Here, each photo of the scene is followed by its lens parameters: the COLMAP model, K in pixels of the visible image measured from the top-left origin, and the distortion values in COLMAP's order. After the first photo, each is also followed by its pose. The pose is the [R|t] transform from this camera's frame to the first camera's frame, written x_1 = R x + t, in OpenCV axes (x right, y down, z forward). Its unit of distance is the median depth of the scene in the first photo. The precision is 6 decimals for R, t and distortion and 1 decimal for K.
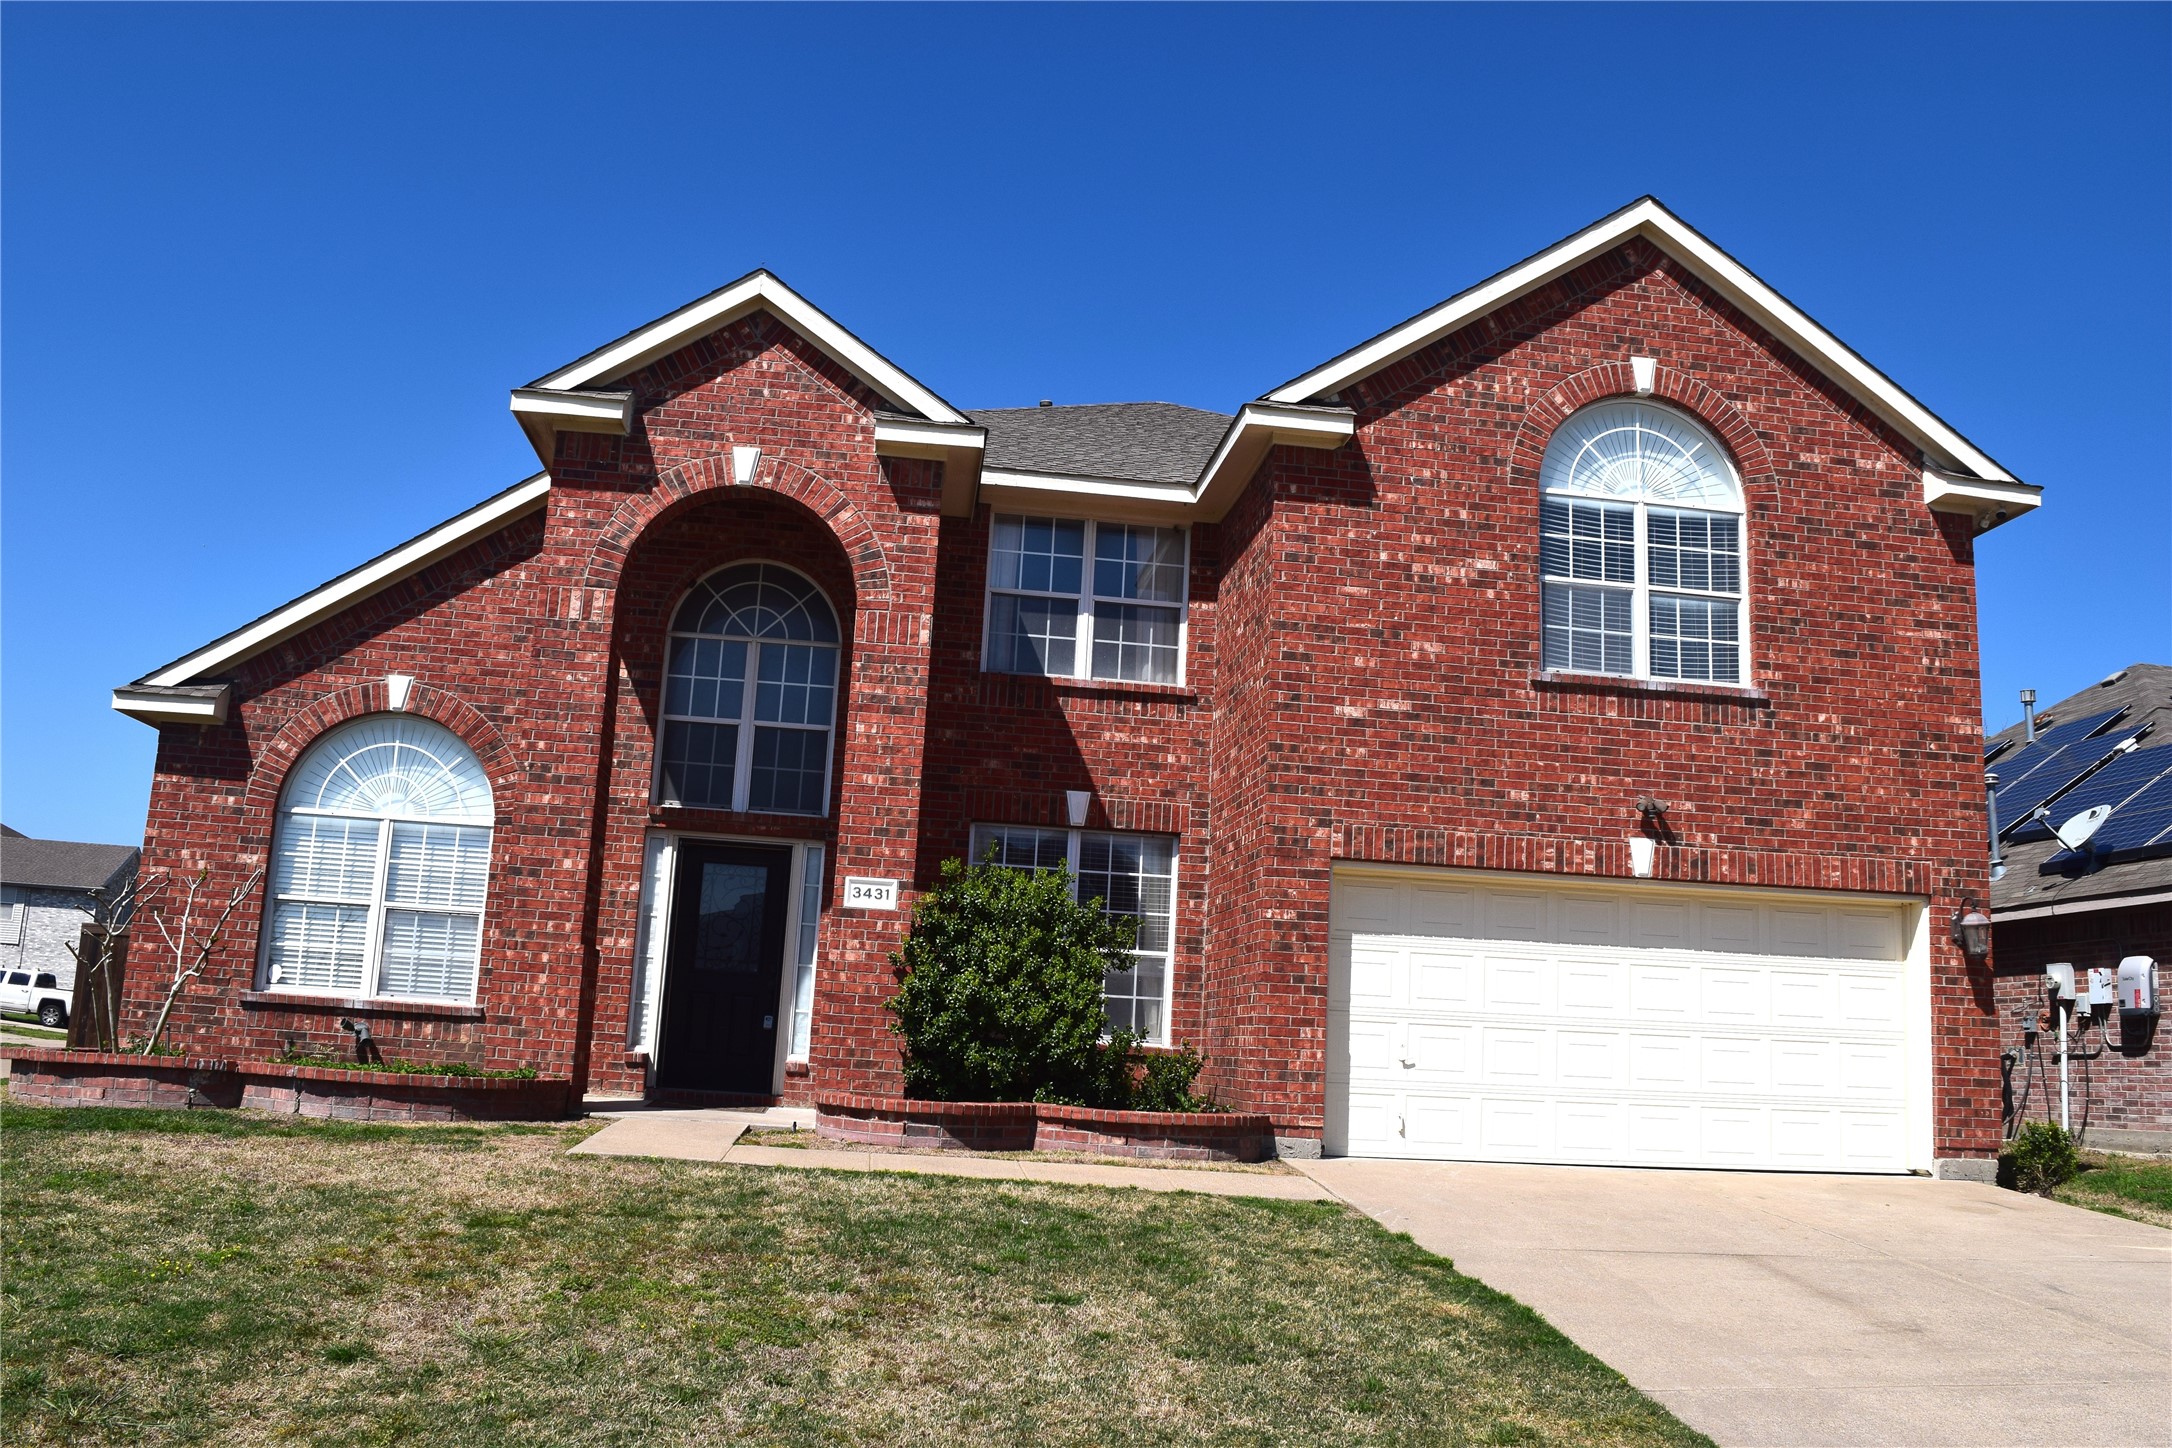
lens RADIAL K [[1704.8, 0, 1086.0], [0, 1704.8, 724.0], [0, 0, 1]] dist [-0.081715, 0.006428]
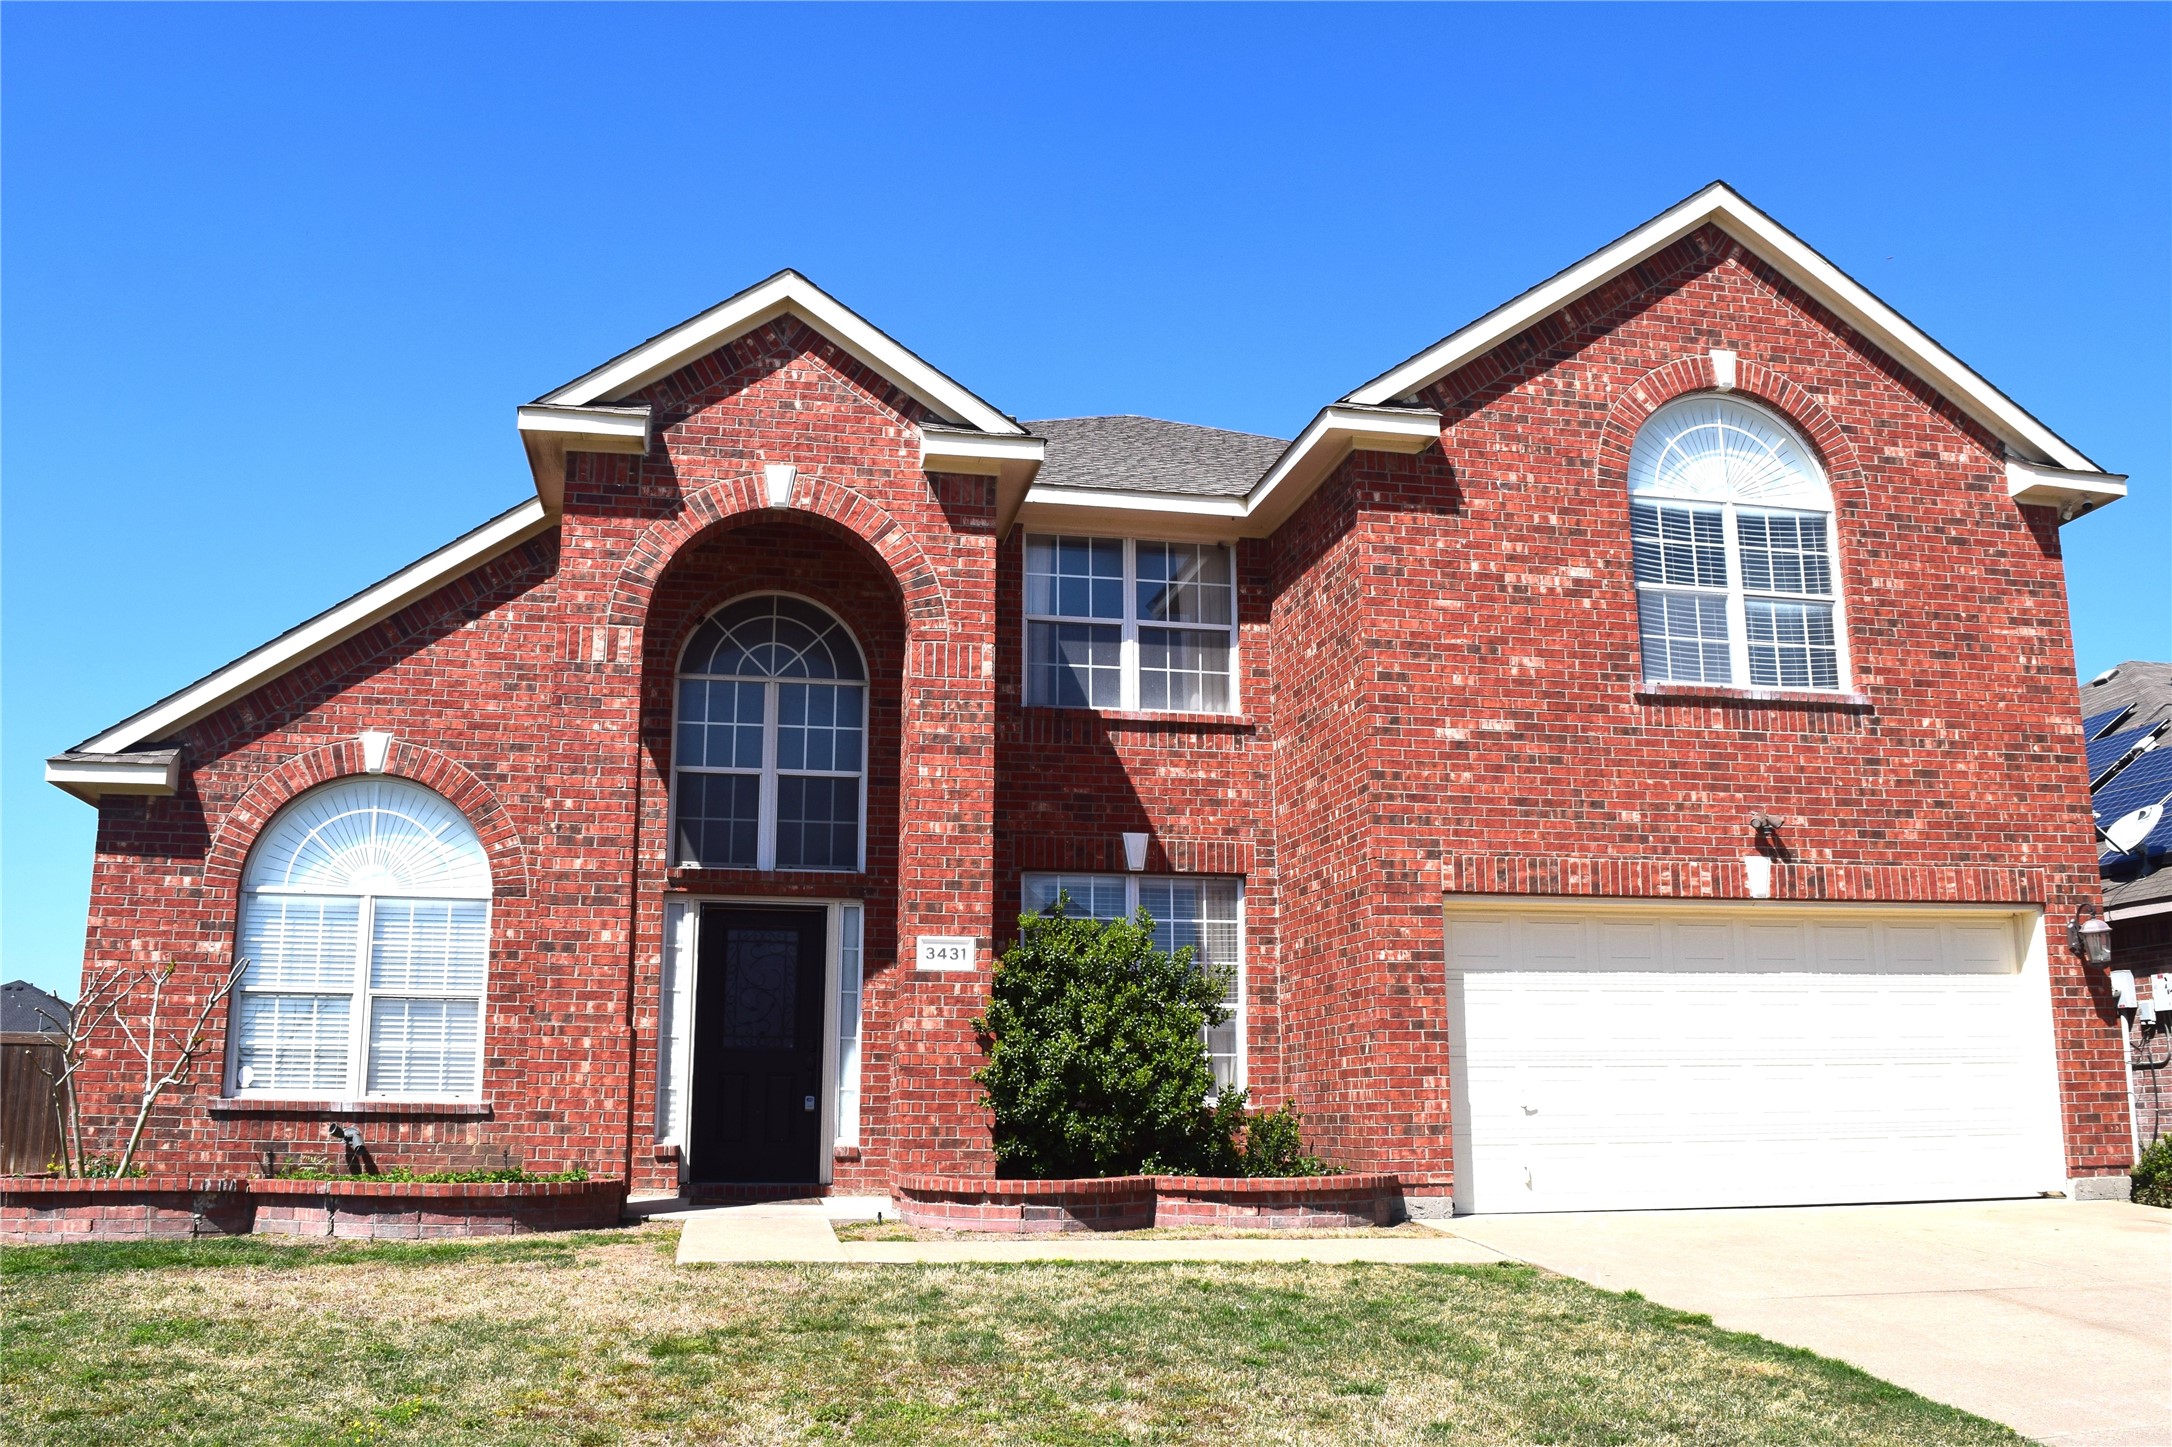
lens RADIAL K [[1813.8, 0, 1086.0], [0, 1813.8, 723.5], [0, 0, 1]] dist [-0.079892, 0.003563]
pose [[0.995829, -0.035373, 0.084106, -0.122420], [0.037421, 0.999037, -0.022901, 0.002174], [-0.083215, 0.025953, 0.996194, 0.031060]]
